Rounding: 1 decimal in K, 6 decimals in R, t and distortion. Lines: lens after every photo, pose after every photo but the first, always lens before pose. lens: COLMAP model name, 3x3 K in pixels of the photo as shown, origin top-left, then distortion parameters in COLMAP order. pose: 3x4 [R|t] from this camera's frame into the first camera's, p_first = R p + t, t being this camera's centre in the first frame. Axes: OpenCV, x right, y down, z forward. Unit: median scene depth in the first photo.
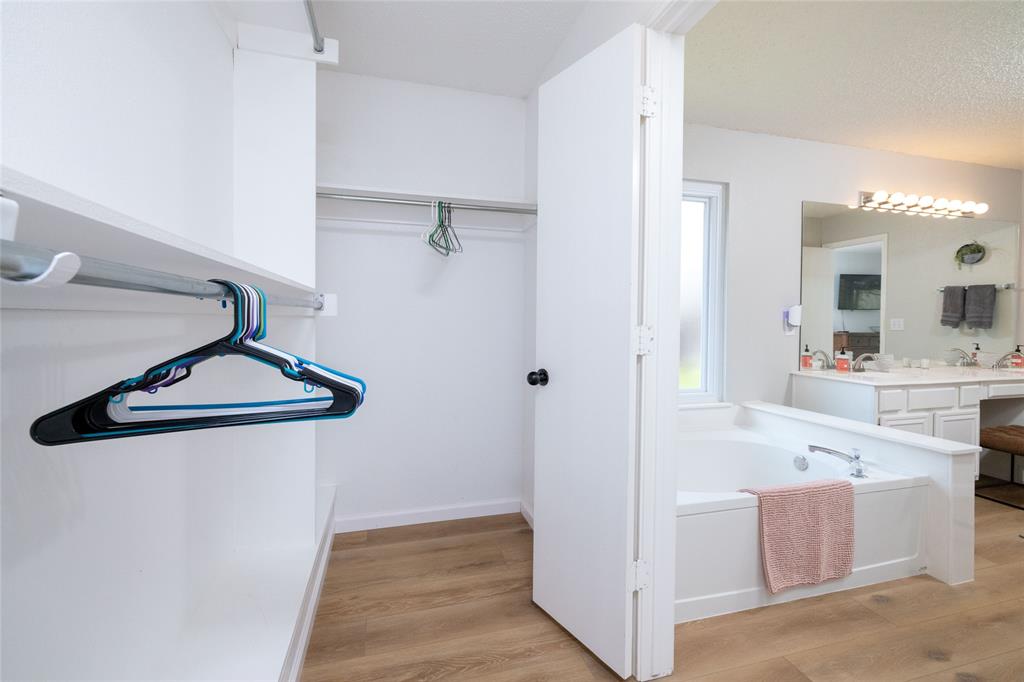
lens RADIAL K [[428.8, 0, 497.4], [0, 428.8, 325.9], [0, 0, 1]] dist [-0.000704, 0.000174]
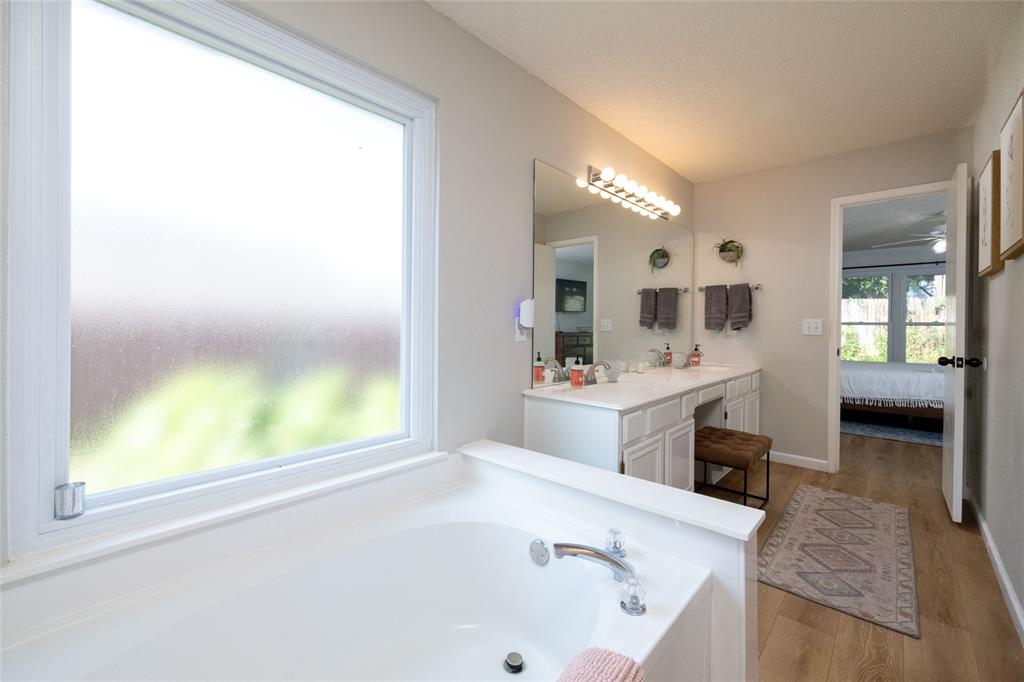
lens RADIAL K [[428.8, 0, 497.4], [0, 428.8, 325.9], [0, 0, 1]] dist [-0.000704, 0.000174]
pose [[0.849836, -0.002833, 0.527039, 0.232580], [0.003742, 0.999993, -0.000658, -0.002686], [-0.527033, 0.002531, 0.849841, 0.354241]]
